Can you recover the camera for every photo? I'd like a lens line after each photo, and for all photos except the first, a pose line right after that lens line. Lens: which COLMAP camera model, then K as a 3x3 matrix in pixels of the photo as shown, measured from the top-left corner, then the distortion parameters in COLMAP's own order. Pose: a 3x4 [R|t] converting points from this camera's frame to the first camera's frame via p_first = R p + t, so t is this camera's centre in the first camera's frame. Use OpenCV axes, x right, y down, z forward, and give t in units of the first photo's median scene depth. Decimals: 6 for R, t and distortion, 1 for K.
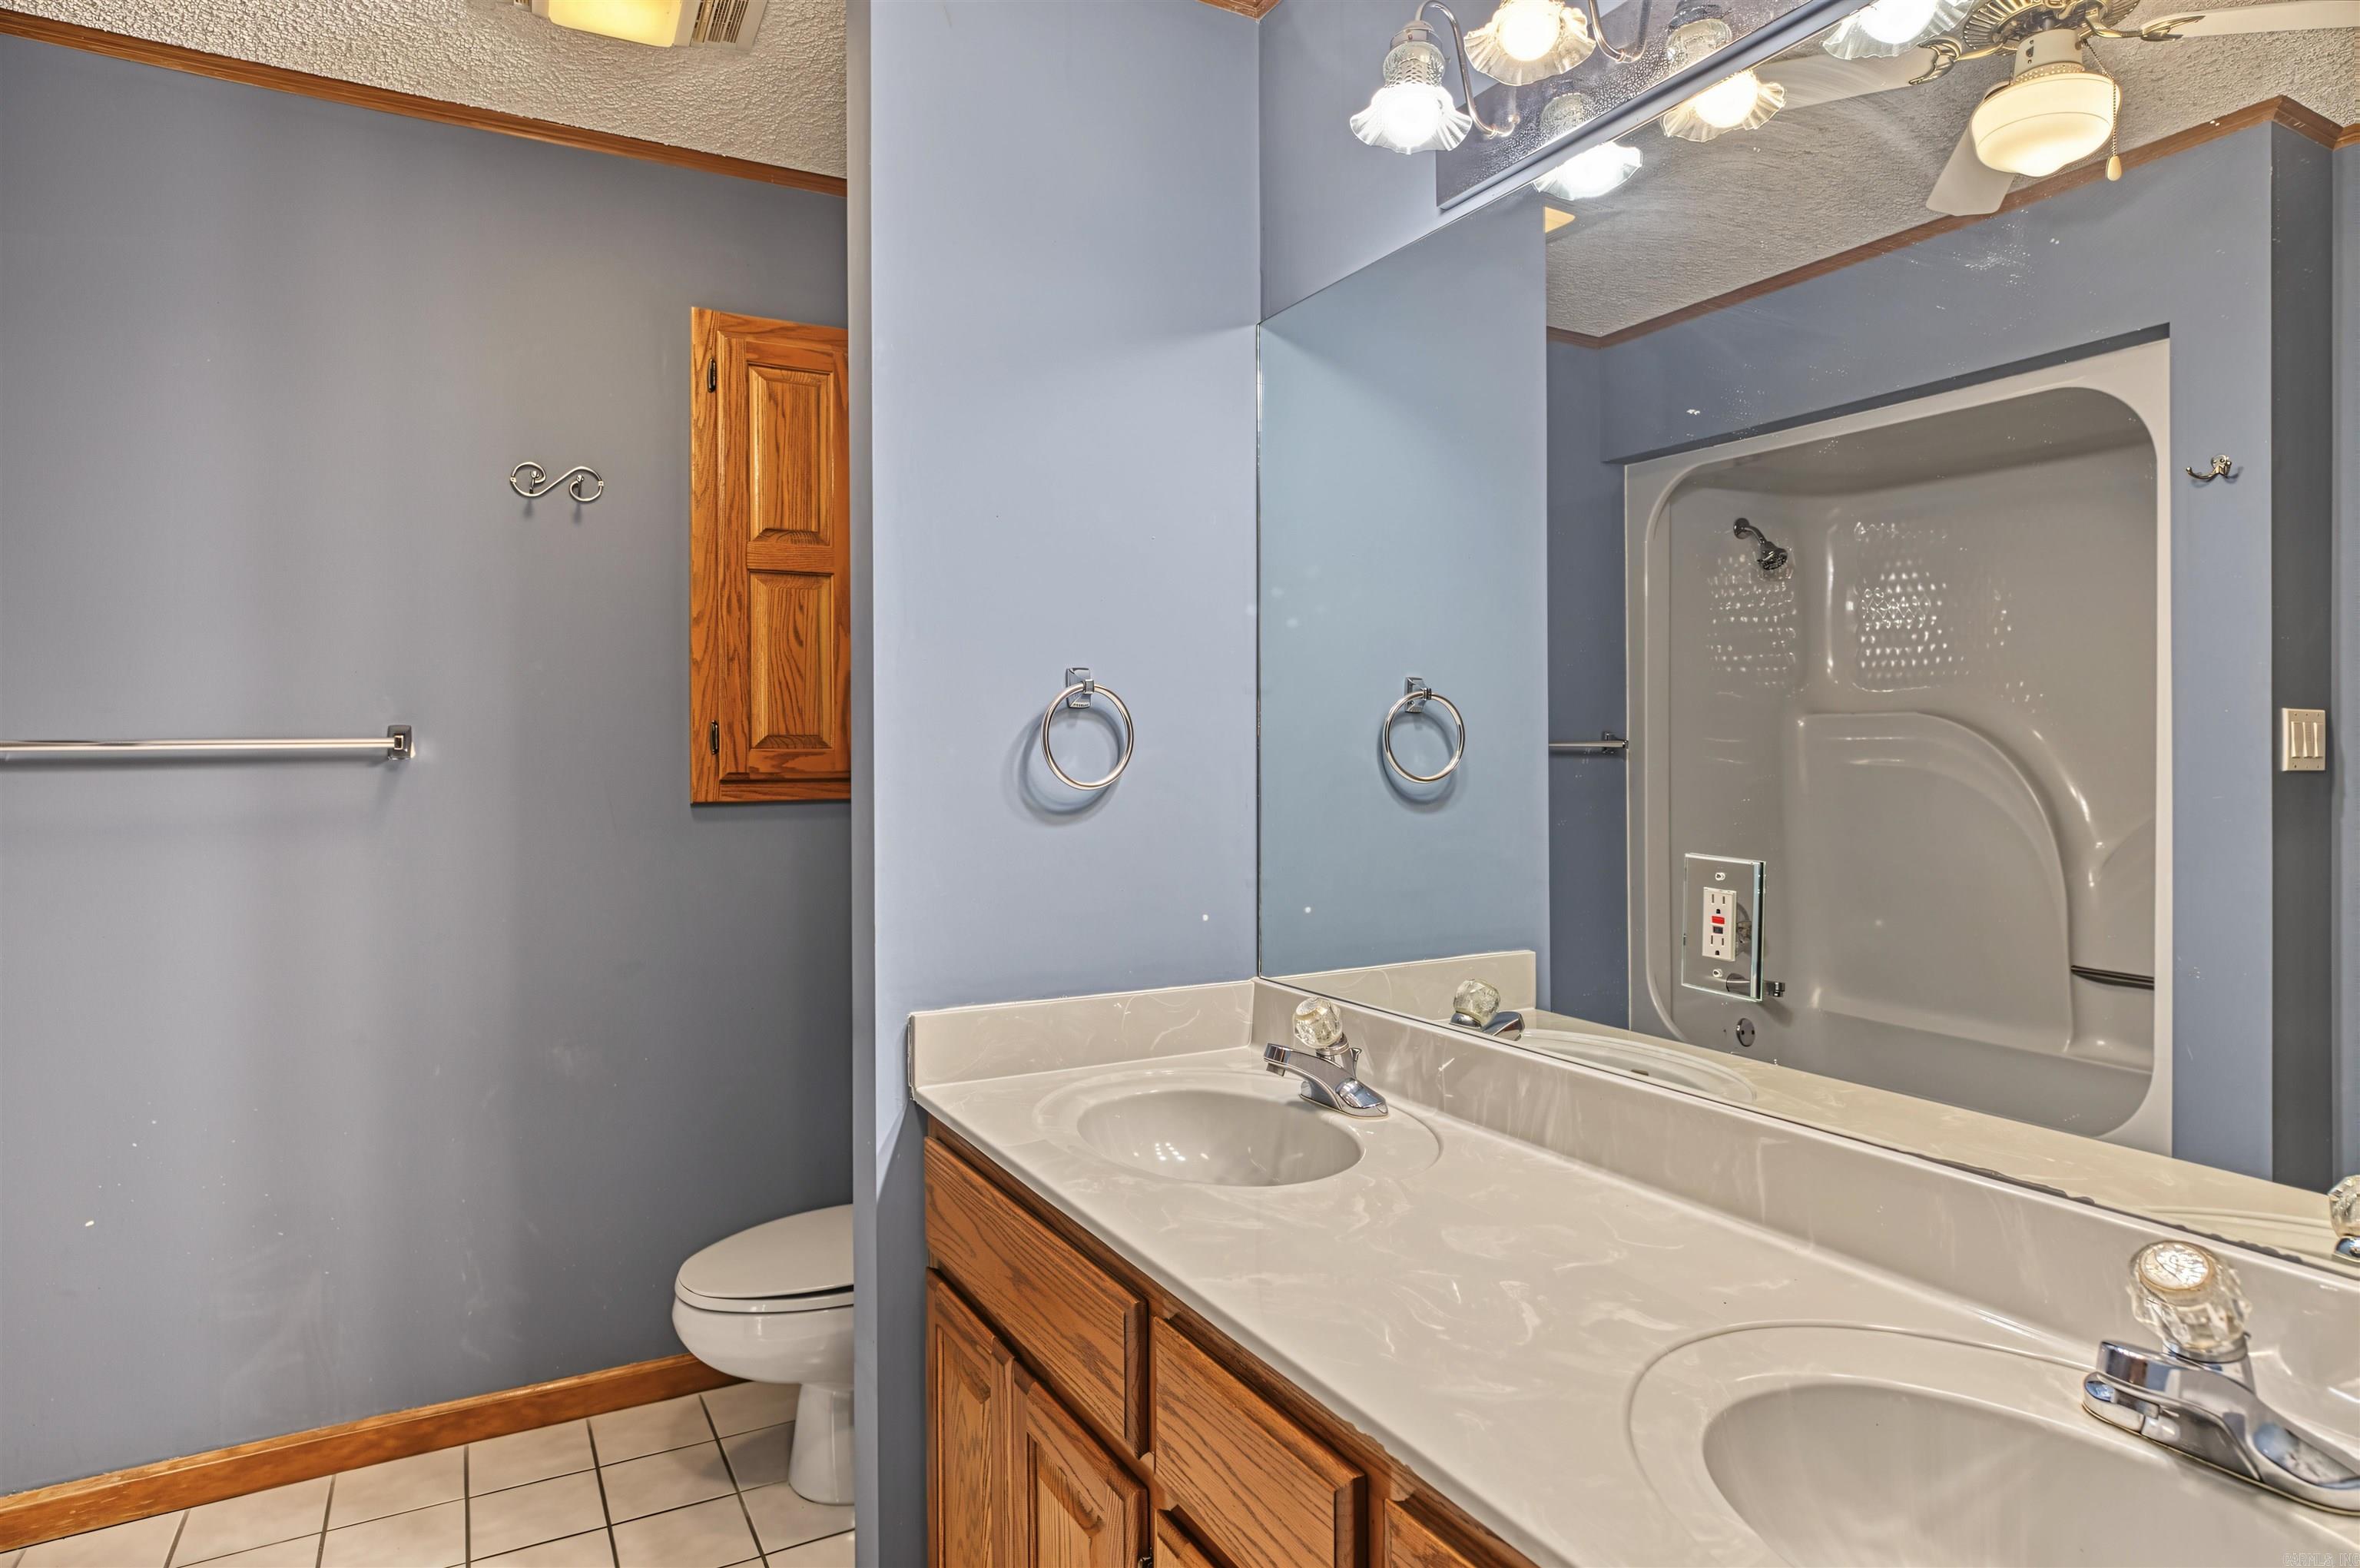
lens RADIAL K [[1306.8, 0, 1187.3], [0, 1306.8, 752.4], [0, 0, 1]] dist [0.004562, 0.000141]
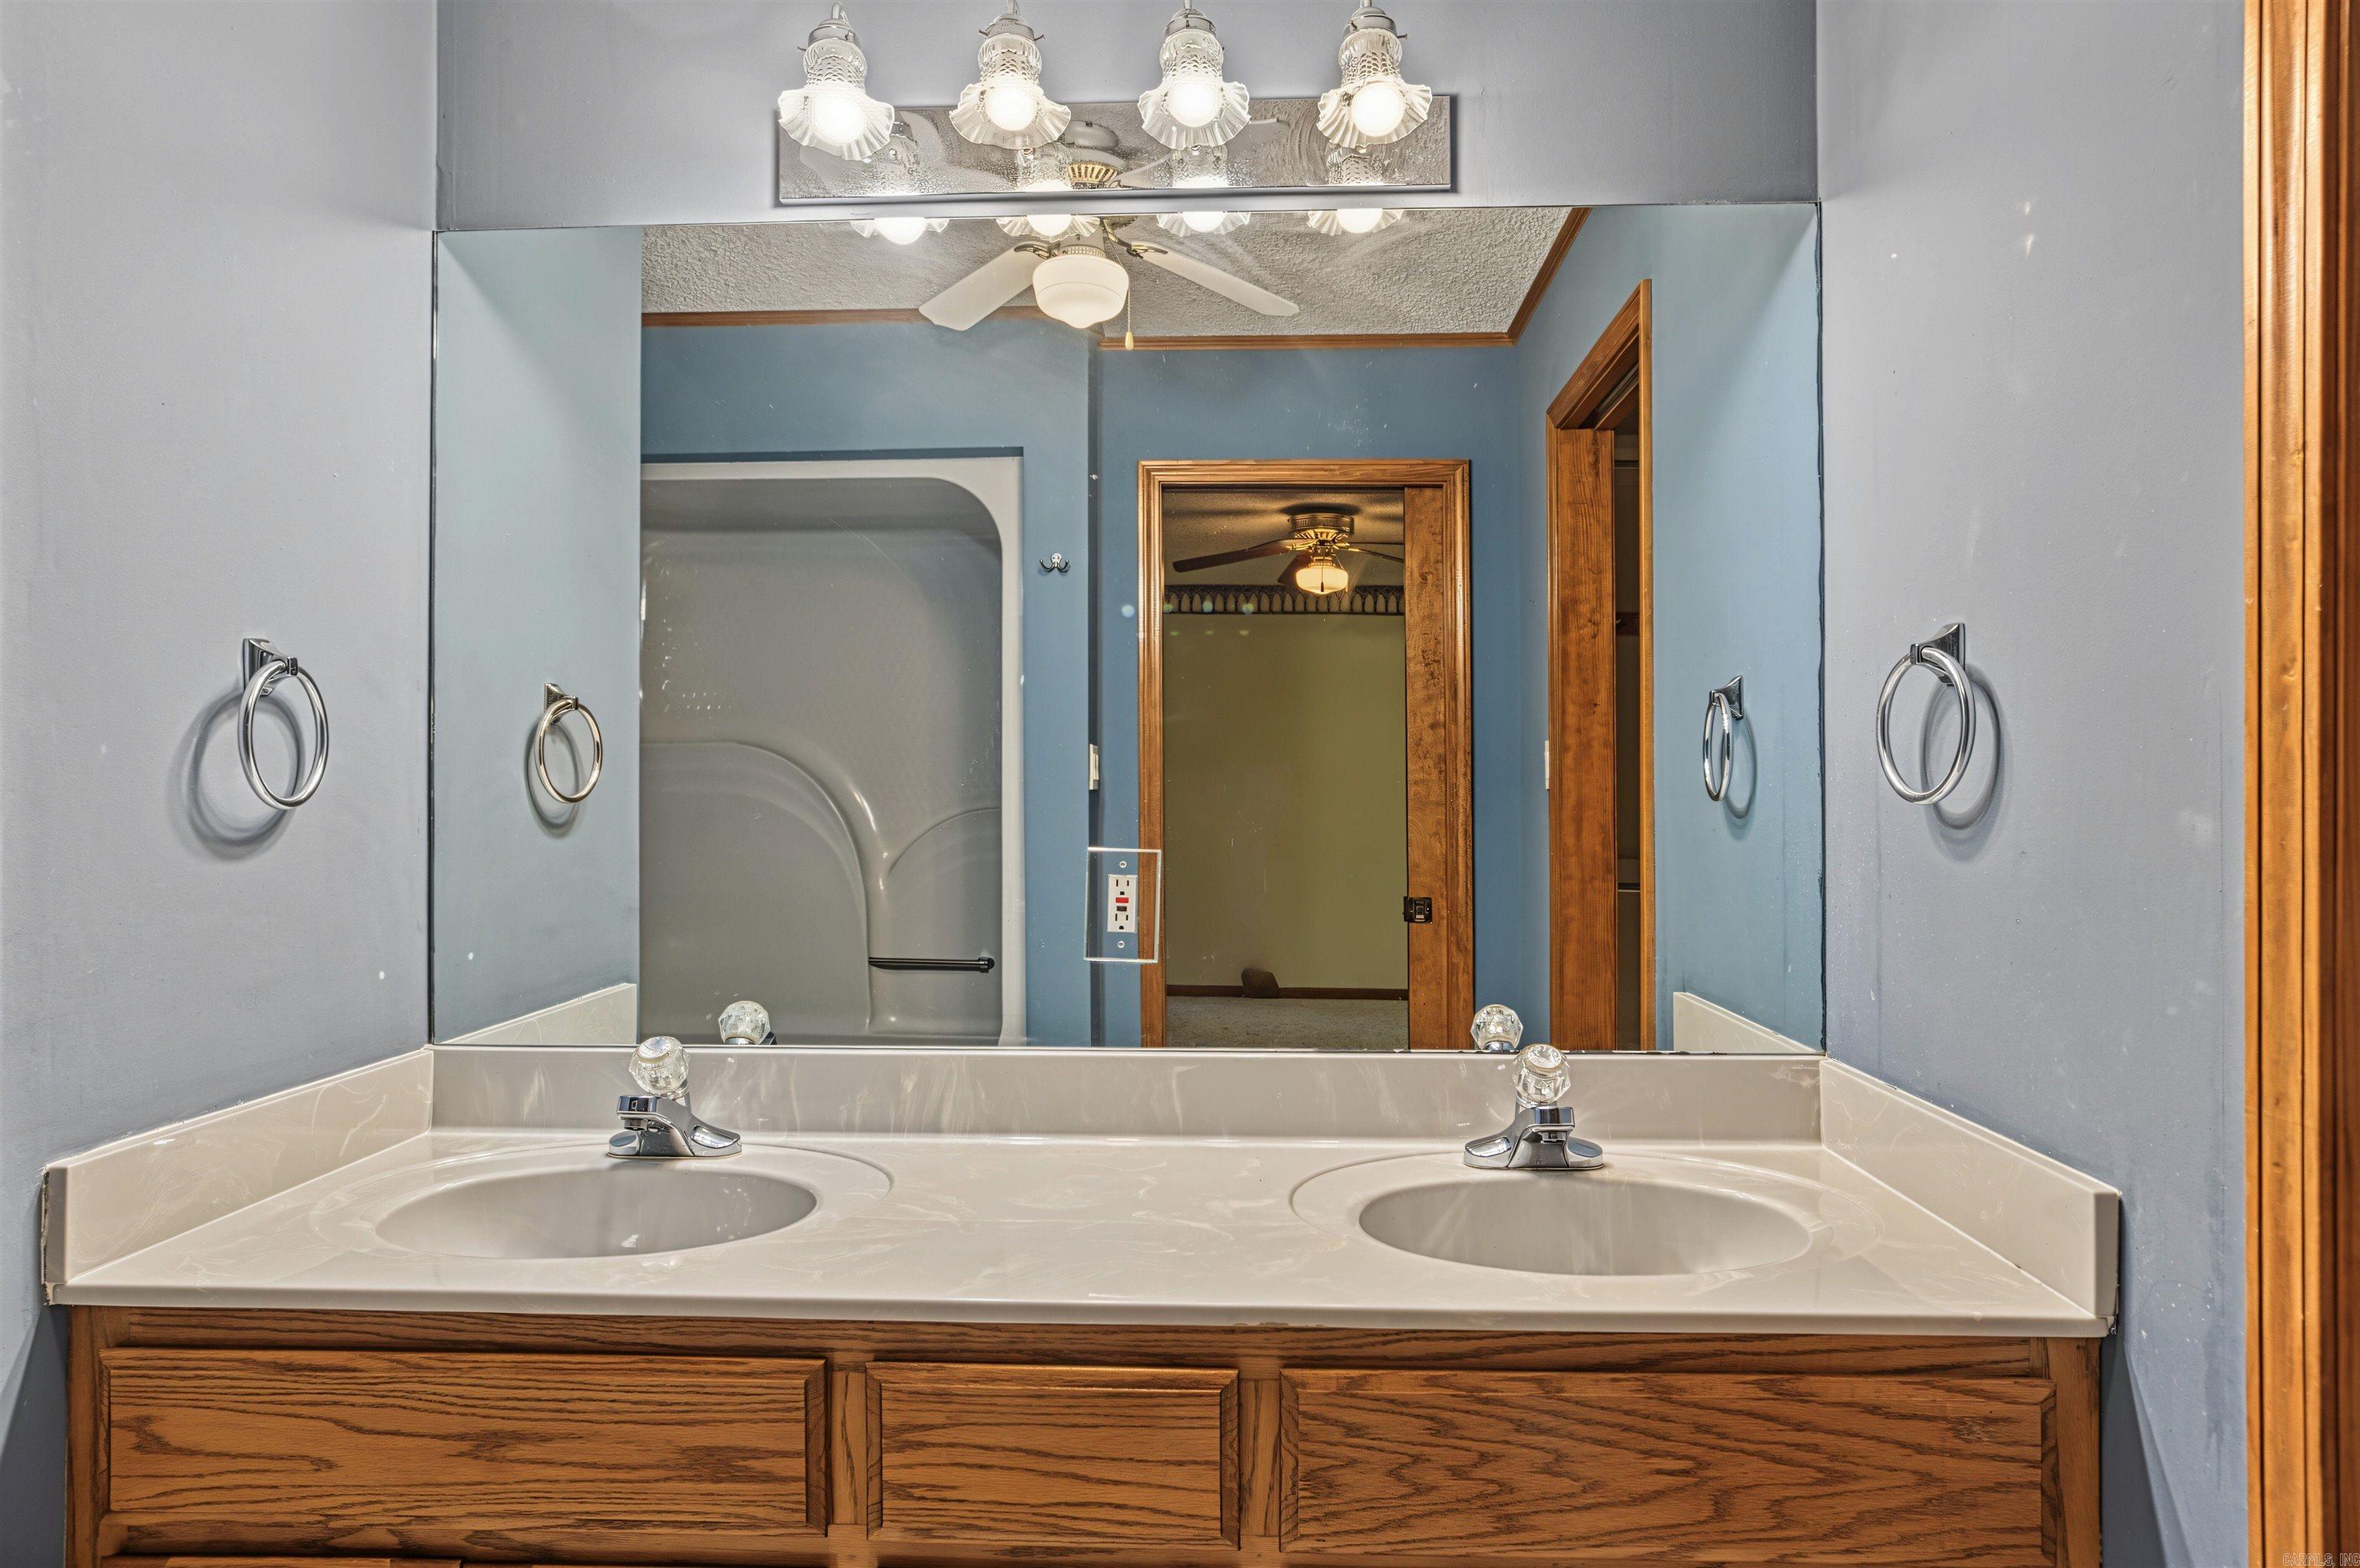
lens RADIAL K [[1360.5, 0, 1188.8], [0, 1360.5, 783.9], [0, 0, 1]] dist [-0.035846, 0.028394]
pose [[0.550140, 0.001579, 0.835071, -0.527716], [-0.000045, 0.999998, -0.001861, 0.019066], [-0.835073, 0.000986, 0.550139, 0.217645]]
